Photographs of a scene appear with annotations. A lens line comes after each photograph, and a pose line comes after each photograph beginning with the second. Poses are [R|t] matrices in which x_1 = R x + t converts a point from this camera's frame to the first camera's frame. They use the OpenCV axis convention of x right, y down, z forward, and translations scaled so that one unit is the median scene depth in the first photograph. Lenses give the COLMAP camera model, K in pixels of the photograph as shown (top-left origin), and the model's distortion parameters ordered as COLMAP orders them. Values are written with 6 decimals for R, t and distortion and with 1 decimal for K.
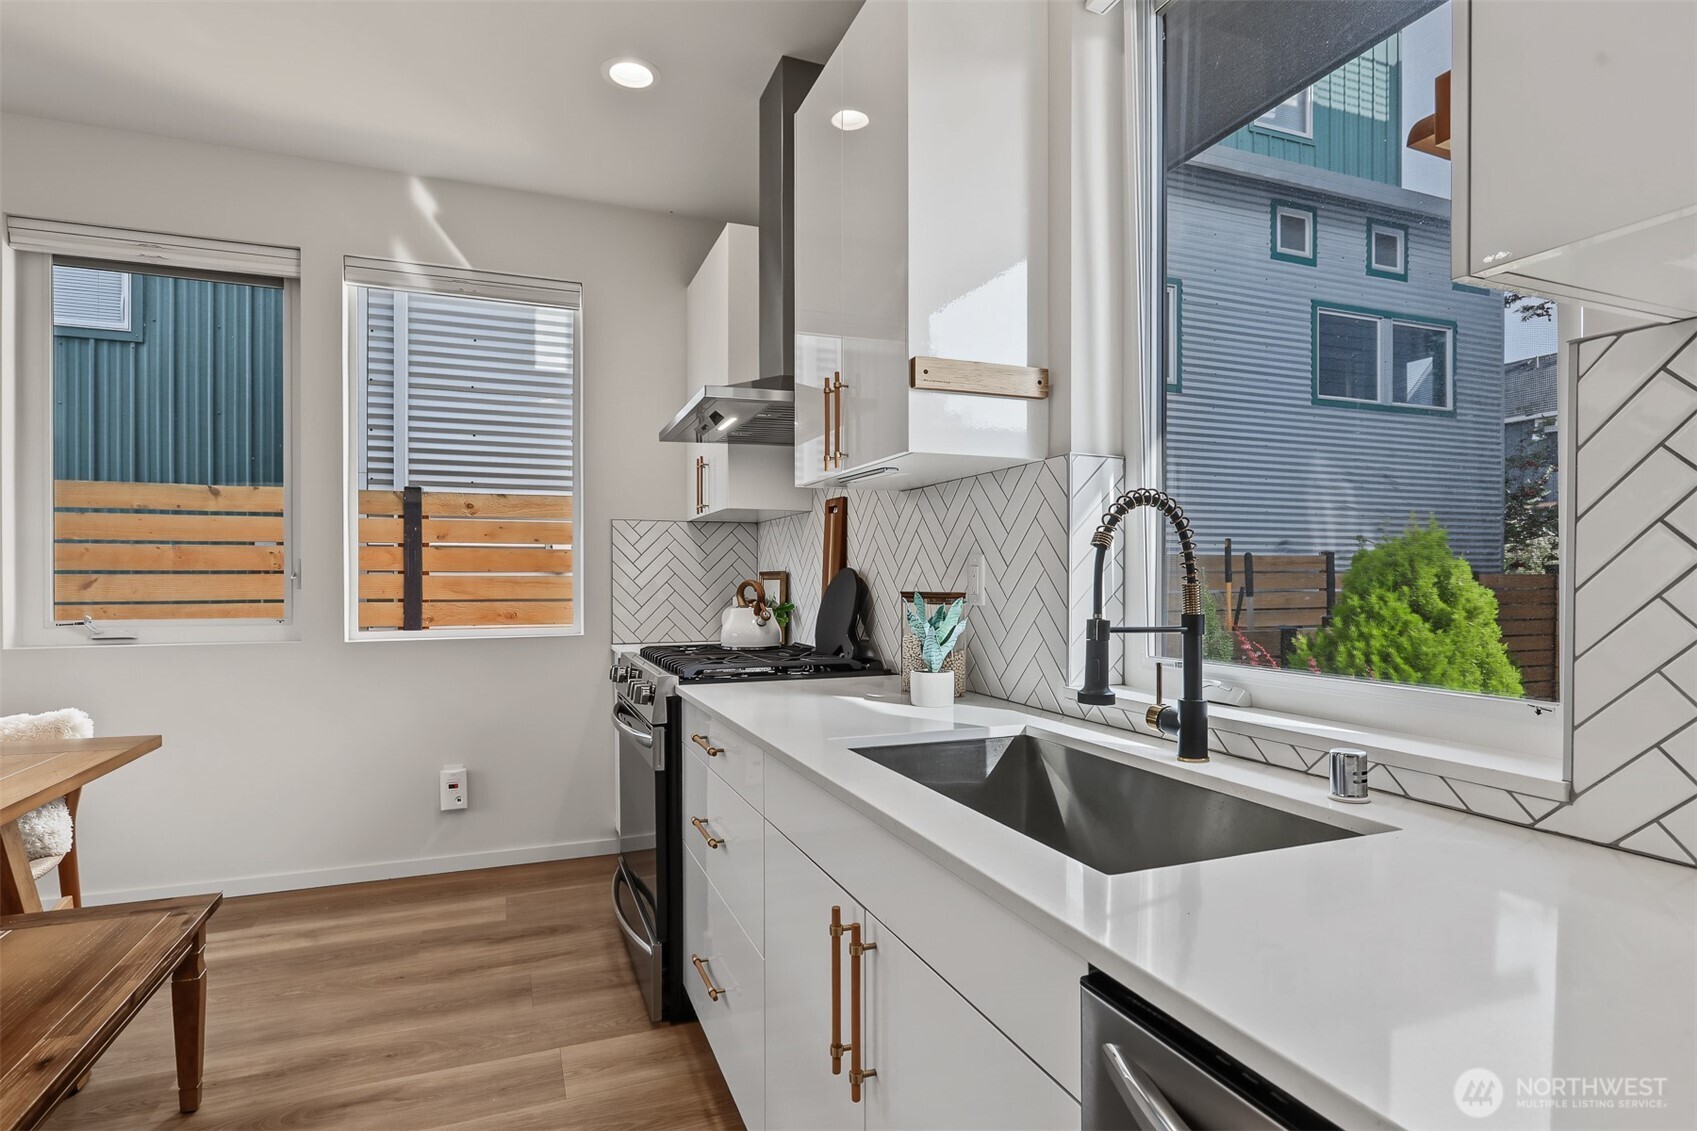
lens RADIAL K [[872.2, 0, 840.7], [0, 872.2, 577.4], [0, 0, 1]] dist [-0.004460, -0.000760]
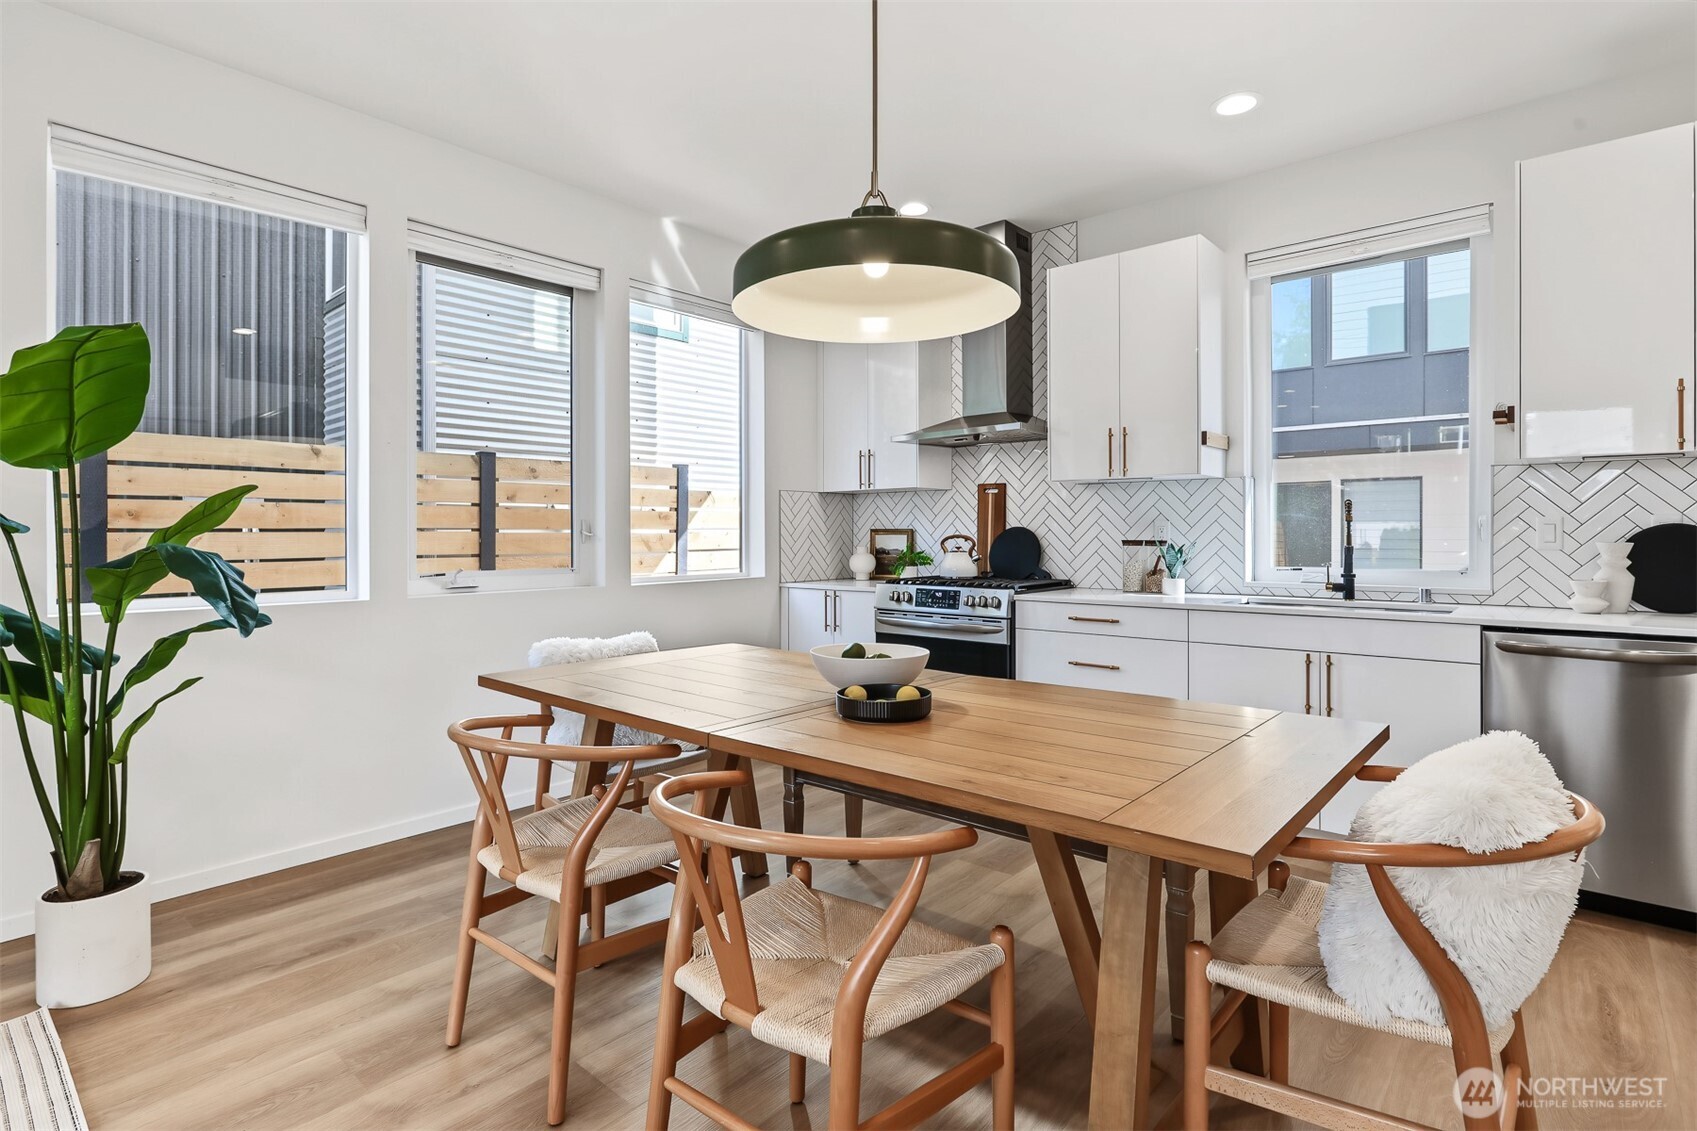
lens RADIAL K [[830.8, 0, 852.8], [0, 830.8, 546.1], [0, 0, 1]] dist [-0.008476, 0.001750]
pose [[0.886732, -0.010999, 0.462152, -0.730408], [0.002999, 0.999833, 0.018040, -0.003220], [-0.462273, -0.014611, 0.886617, -0.188106]]
